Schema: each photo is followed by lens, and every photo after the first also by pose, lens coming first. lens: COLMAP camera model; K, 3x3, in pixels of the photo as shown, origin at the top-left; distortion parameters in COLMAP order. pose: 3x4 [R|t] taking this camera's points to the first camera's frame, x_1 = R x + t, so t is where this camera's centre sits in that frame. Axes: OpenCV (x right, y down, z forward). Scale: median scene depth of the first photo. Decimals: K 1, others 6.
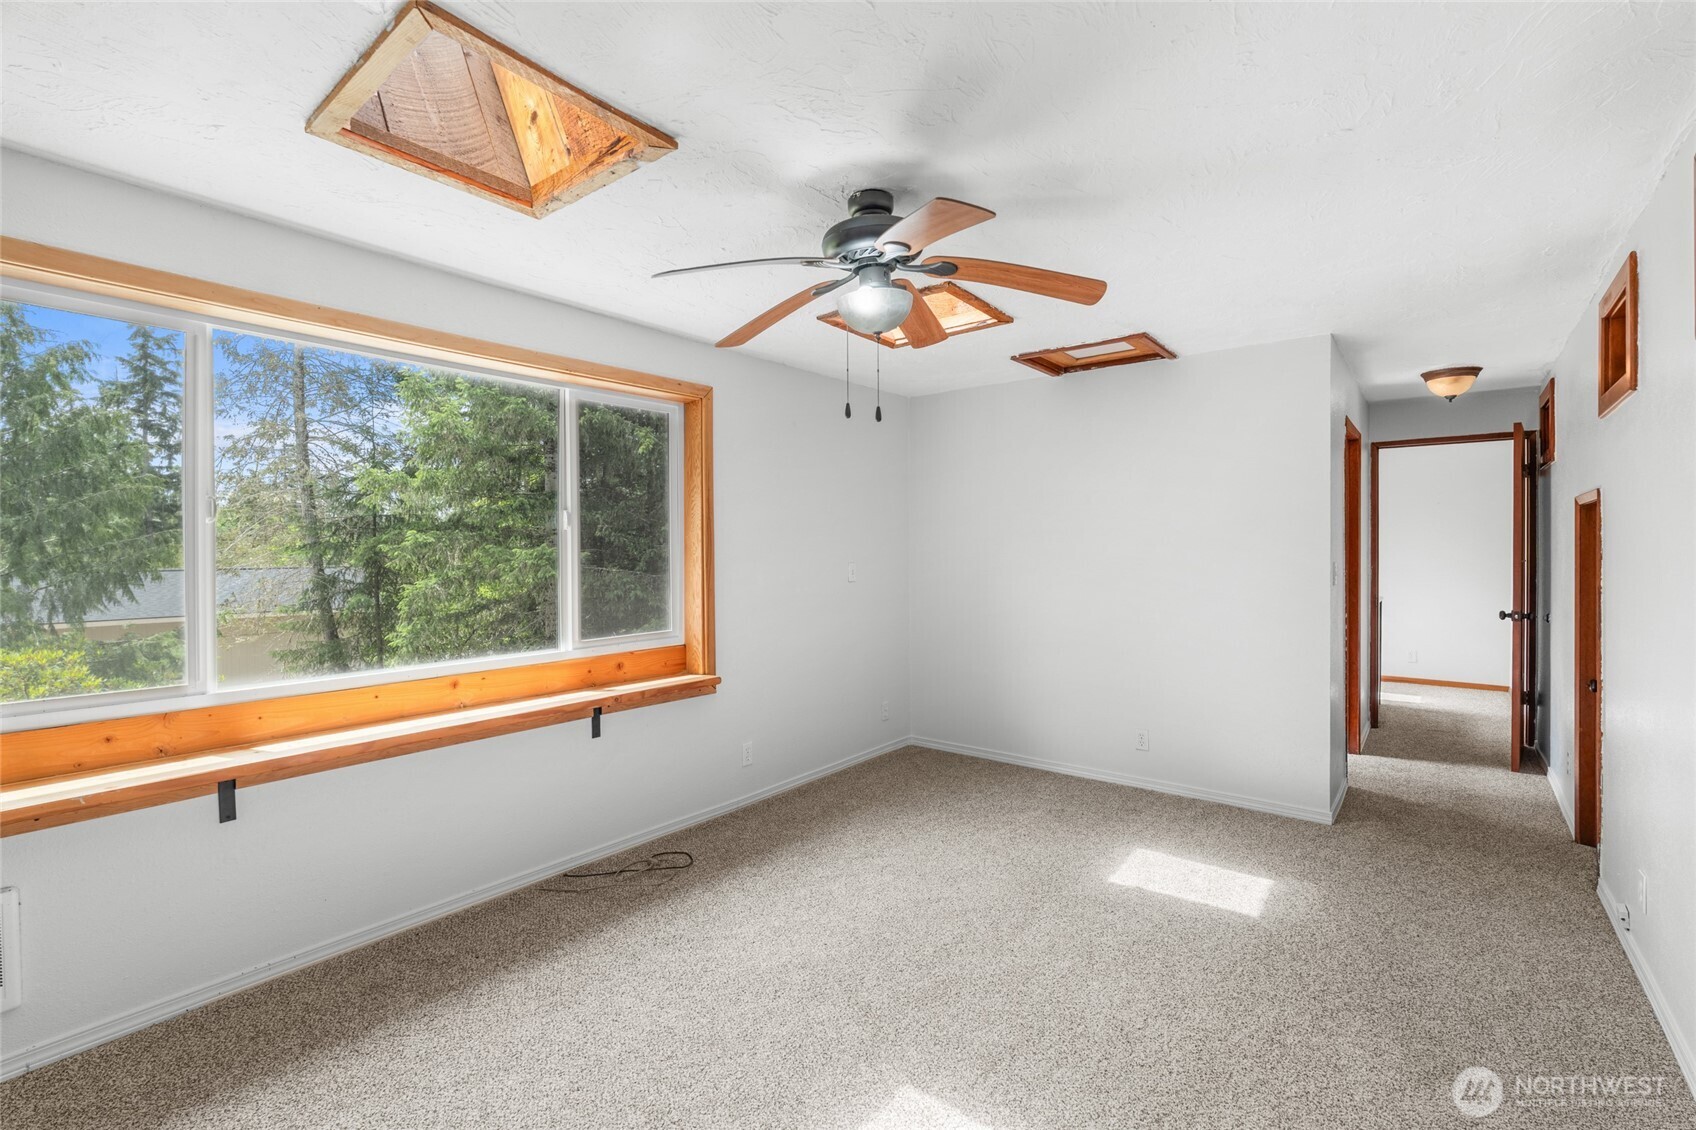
lens RADIAL K [[746.1, 0, 844.4], [0, 746.1, 561.8], [0, 0, 1]] dist [-0.002162, 0.000137]
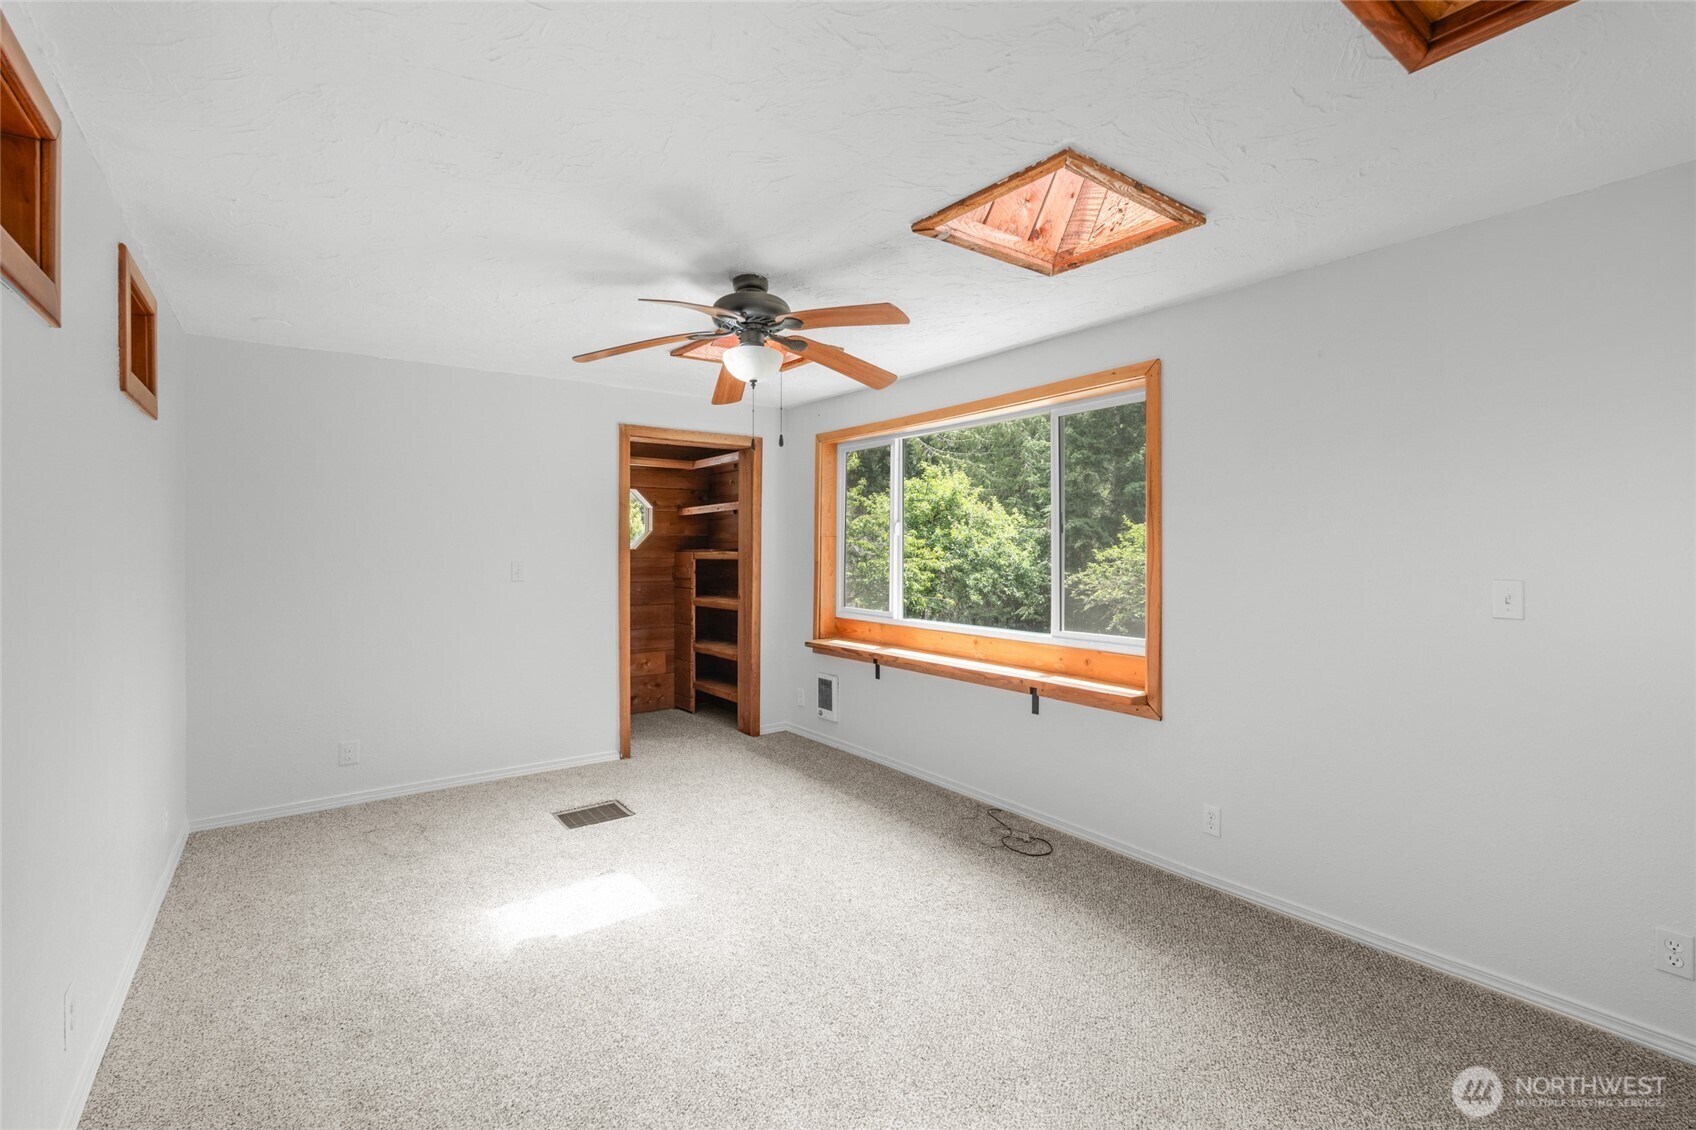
lens RADIAL K [[746.1, 0, 845.6], [0, 746.1, 553.5], [0, 0, 1]] dist [-0.002162, 0.000137]
pose [[-0.263109, 0.014262, -0.964661, 0.895197], [-0.008208, 0.999821, 0.017021, -0.028937], [0.964731, 0.012396, -0.262945, 1.080408]]
